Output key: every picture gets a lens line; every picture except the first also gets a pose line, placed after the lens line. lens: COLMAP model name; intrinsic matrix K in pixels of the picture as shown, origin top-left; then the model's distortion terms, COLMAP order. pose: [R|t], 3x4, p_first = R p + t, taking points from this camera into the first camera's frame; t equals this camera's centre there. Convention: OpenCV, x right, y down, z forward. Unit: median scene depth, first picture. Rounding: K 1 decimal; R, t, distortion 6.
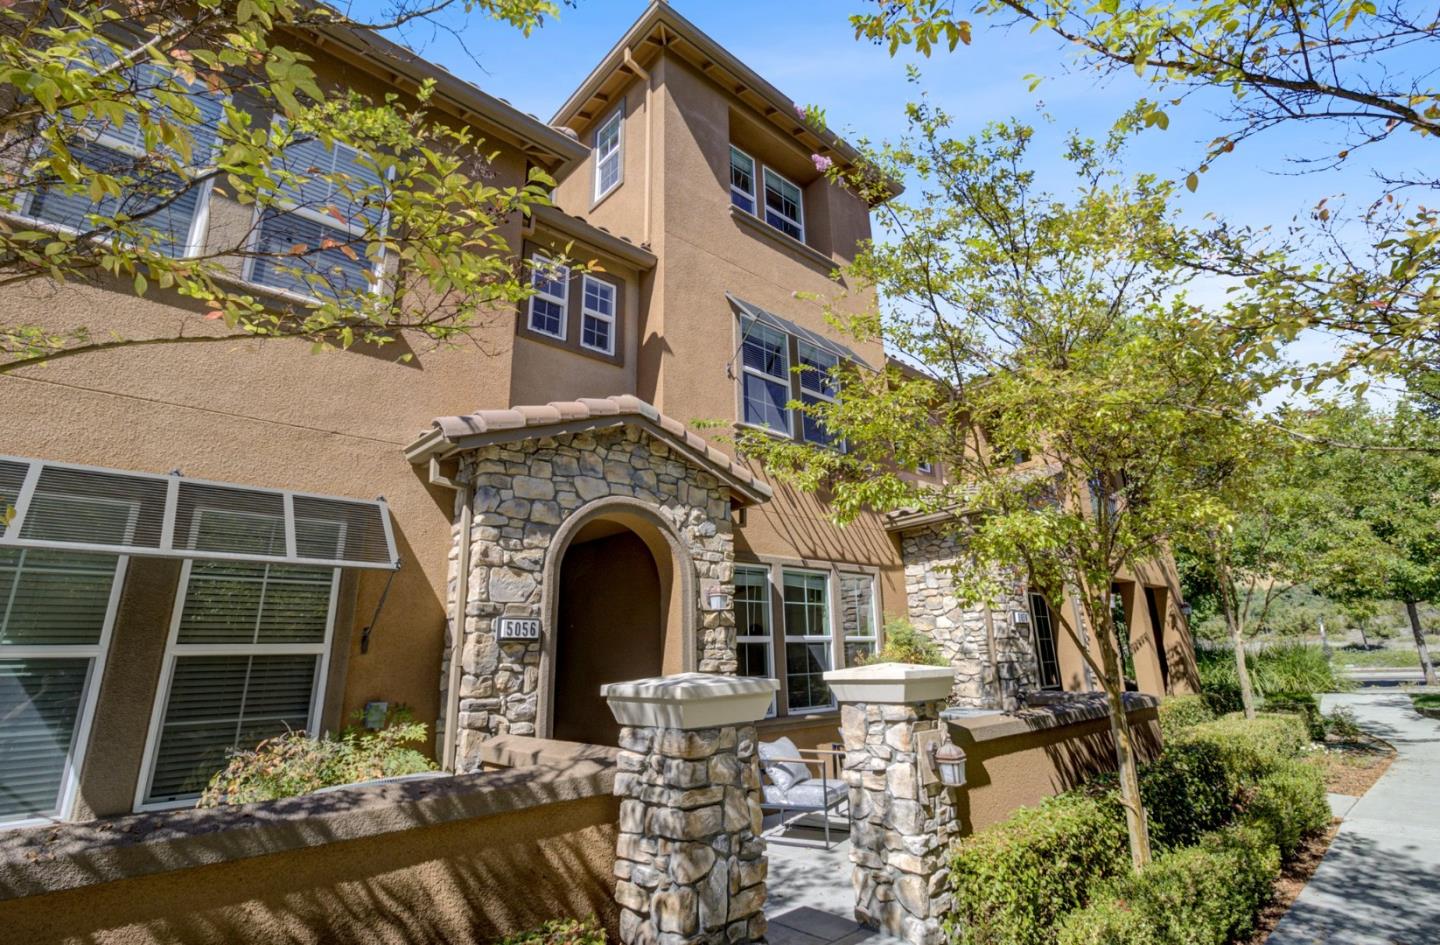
lens RADIAL K [[687.2, 0, 740.1], [0, 687.2, 460.3], [0, 0, 1]] dist [0.001576, 0.000456]
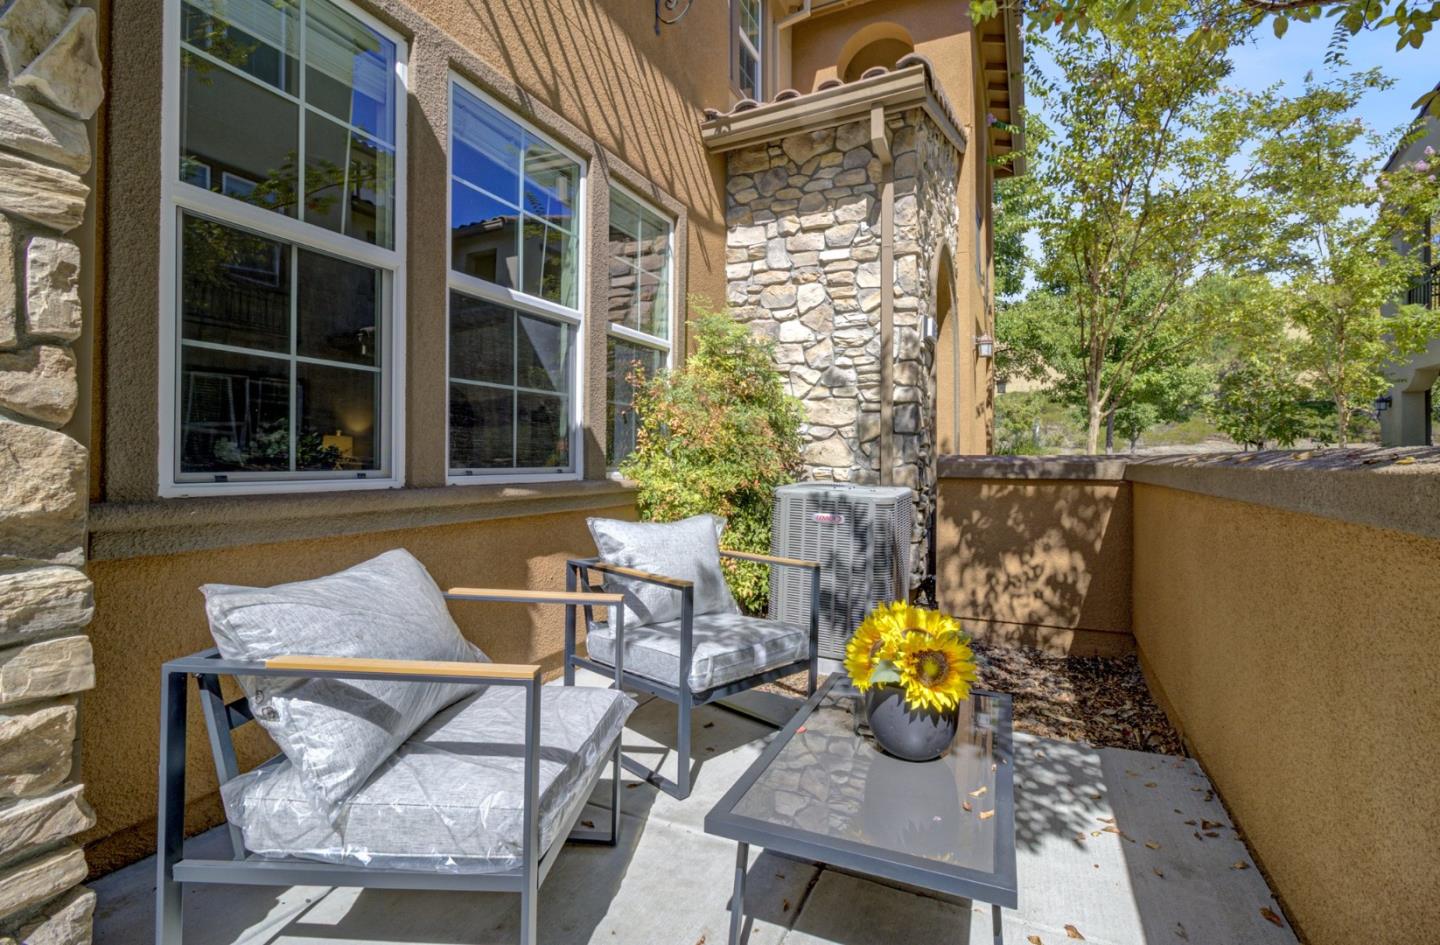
lens RADIAL K [[669.3, 0, 737.8], [0, 669.3, 452.4], [0, 0, 1]] dist [-0.002794, 0.019791]
pose [[0.924171, 0.039947, 0.379885, 0.066887], [-0.141846, 0.959293, 0.244205, 0.213395], [-0.354666, -0.279572, 0.892217, 0.551170]]
